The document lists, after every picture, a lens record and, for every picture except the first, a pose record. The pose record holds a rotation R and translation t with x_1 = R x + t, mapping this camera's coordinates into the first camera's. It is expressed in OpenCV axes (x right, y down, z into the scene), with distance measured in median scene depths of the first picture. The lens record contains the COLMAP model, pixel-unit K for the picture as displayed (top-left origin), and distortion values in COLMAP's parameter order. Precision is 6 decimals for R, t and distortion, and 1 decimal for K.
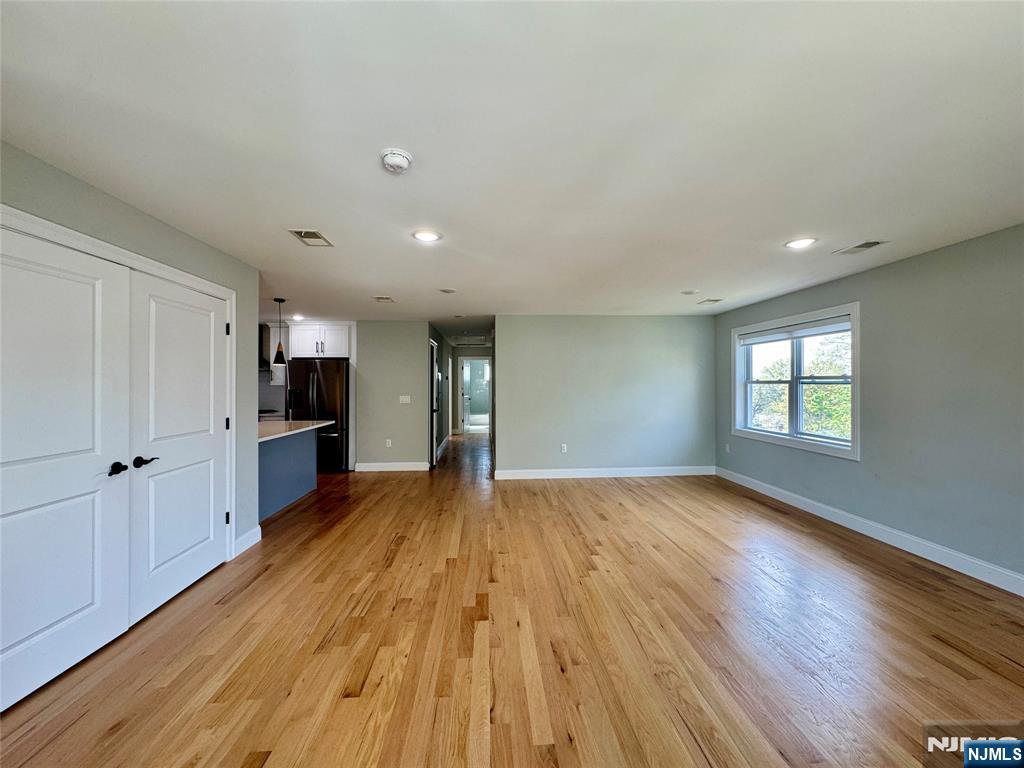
lens RADIAL K [[406.1, 0, 511.7], [0, 406.1, 381.8], [0, 0, 1]] dist [-0.001087, -0.000231]
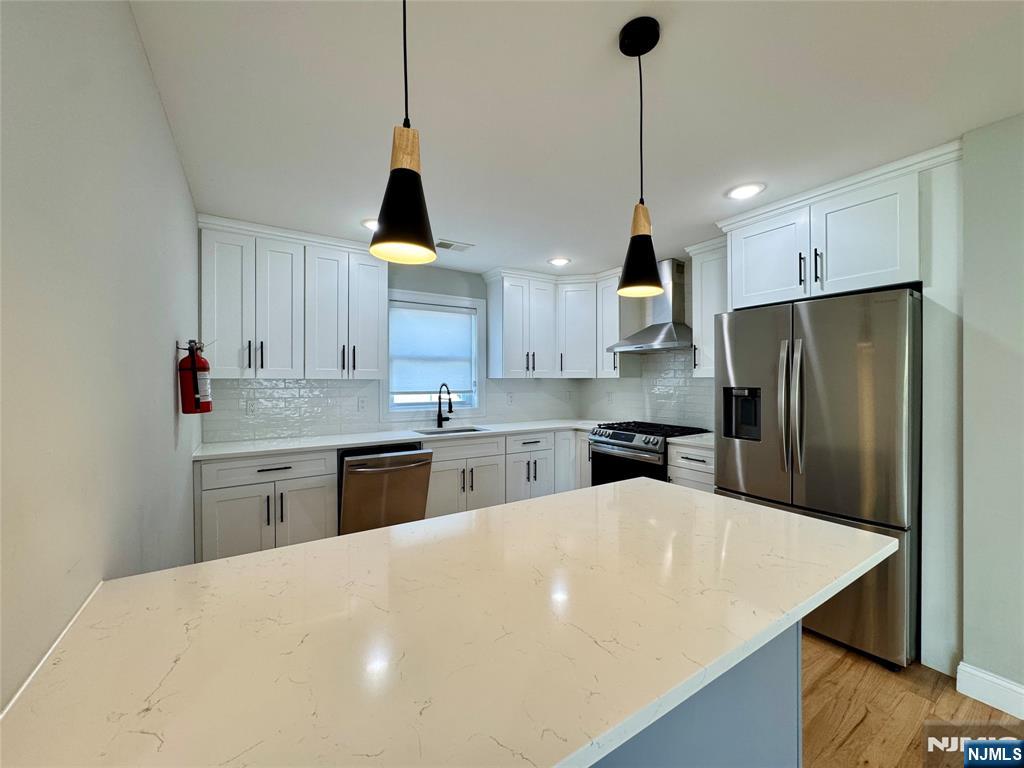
lens RADIAL K [[406.1, 0, 511.7], [0, 406.1, 381.8], [0, 0, 1]] dist [-0.001087, -0.000231]
pose [[0.490450, 0.005166, -0.871454, -0.529212], [0.006293, 0.999935, 0.009469, 0.015747], [0.871446, -0.010128, 0.490386, 1.088814]]
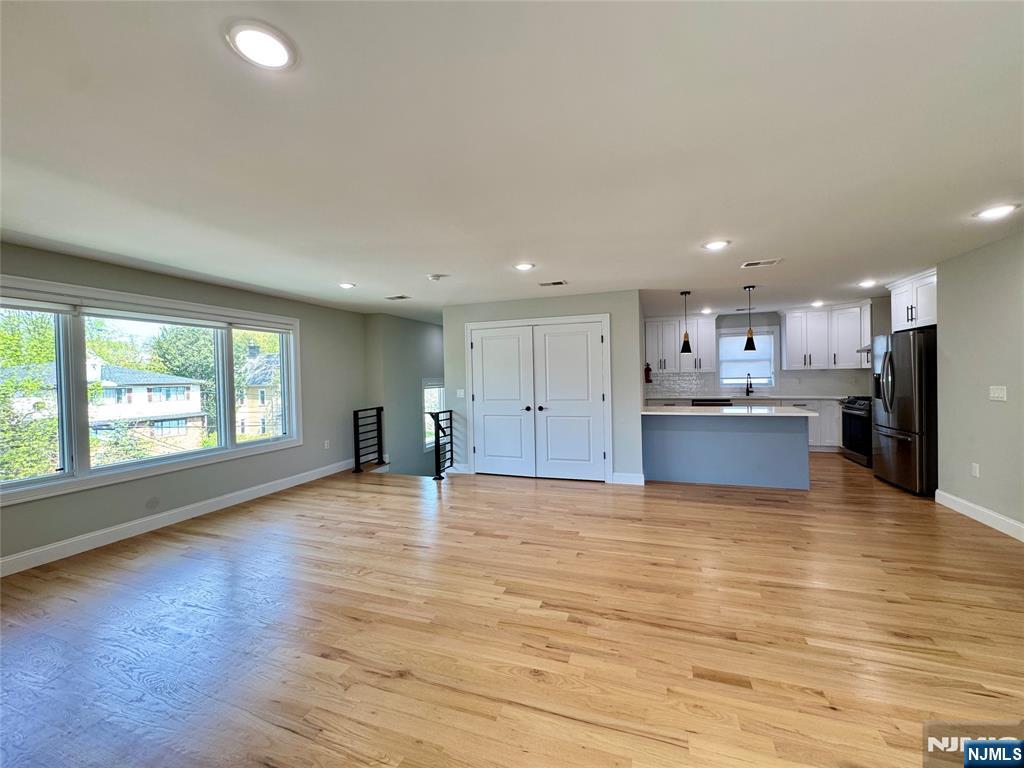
lens RADIAL K [[406.1, 0, 511.7], [0, 406.1, 381.8], [0, 0, 1]] dist [-0.001087, -0.000231]
pose [[-0.386713, 0.025335, -0.921852, 0.822335], [0.028819, 0.999466, 0.015379, 0.004851], [0.921750, -0.020620, -0.387237, 1.136143]]
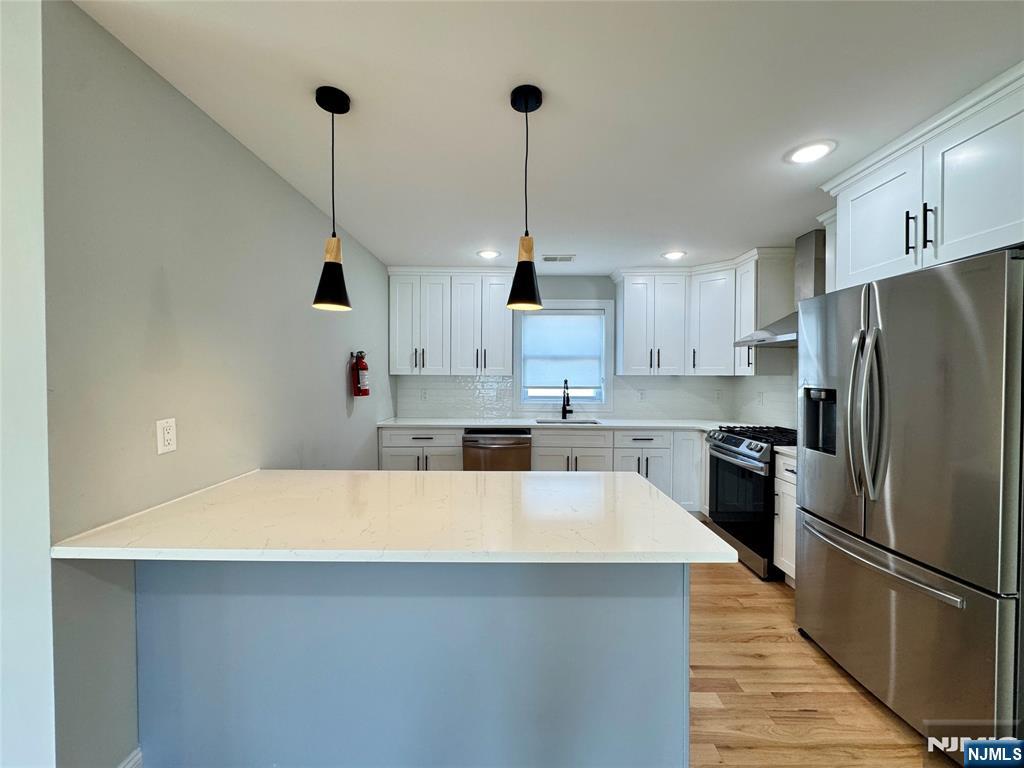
lens RADIAL K [[406.1, 0, 511.7], [0, 406.1, 381.8], [0, 0, 1]] dist [-0.001087, -0.000231]
pose [[-0.064196, 0.017532, -0.997783, -0.350469], [0.001740, 0.999846, 0.017457, 0.014294], [0.997936, -0.000616, -0.064216, 1.364493]]
